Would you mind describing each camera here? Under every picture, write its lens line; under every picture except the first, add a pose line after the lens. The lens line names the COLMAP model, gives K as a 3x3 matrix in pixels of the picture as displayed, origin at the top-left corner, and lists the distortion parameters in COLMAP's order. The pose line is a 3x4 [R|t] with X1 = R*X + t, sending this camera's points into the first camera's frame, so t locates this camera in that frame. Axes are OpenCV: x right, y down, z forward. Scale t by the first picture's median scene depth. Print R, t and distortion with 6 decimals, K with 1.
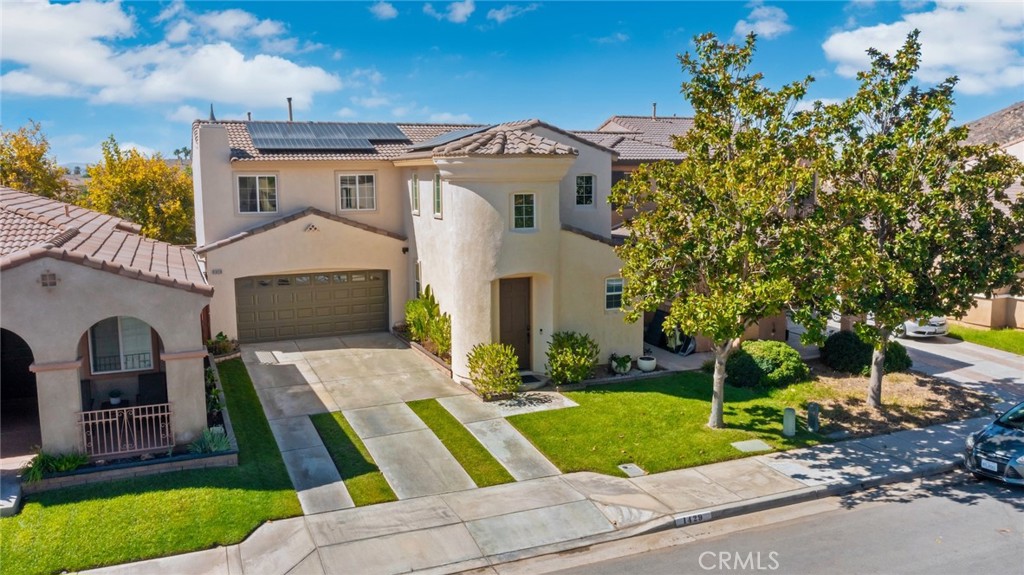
lens RADIAL K [[809.2, 0, 508.0], [0, 809.2, 288.1], [0, 0, 1]] dist [-0.017207, 0.002952]
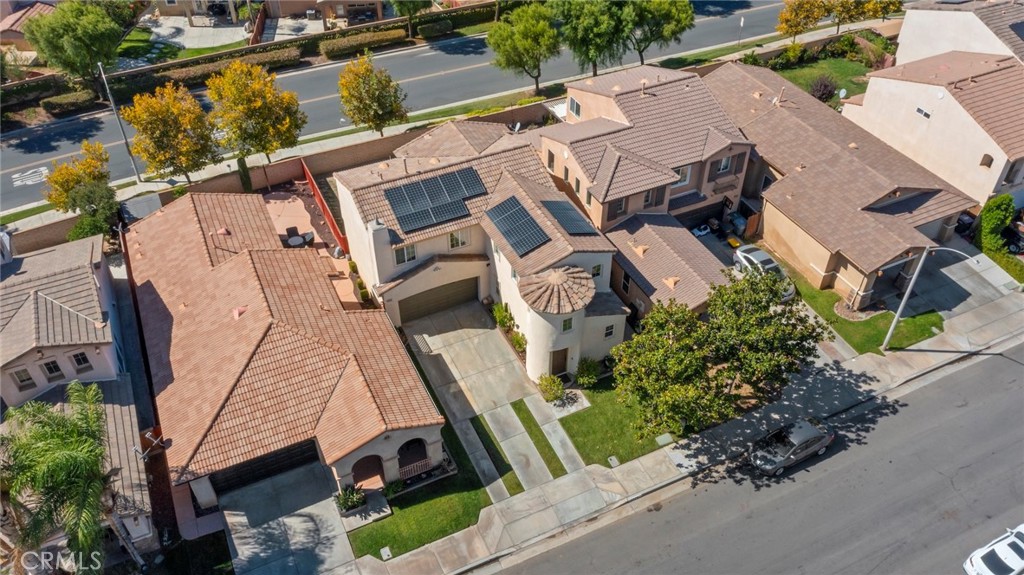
lens RADIAL K [[809.2, 0, 511.1], [0, 809.2, 286.6], [0, 0, 1]] dist [-0.017207, 0.002952]
pose [[0.999130, -0.024687, 0.033598, -0.222325], [0.002418, 0.838808, 0.544422, -1.523316], [-0.041623, -0.543868, 0.838138, -0.746248]]
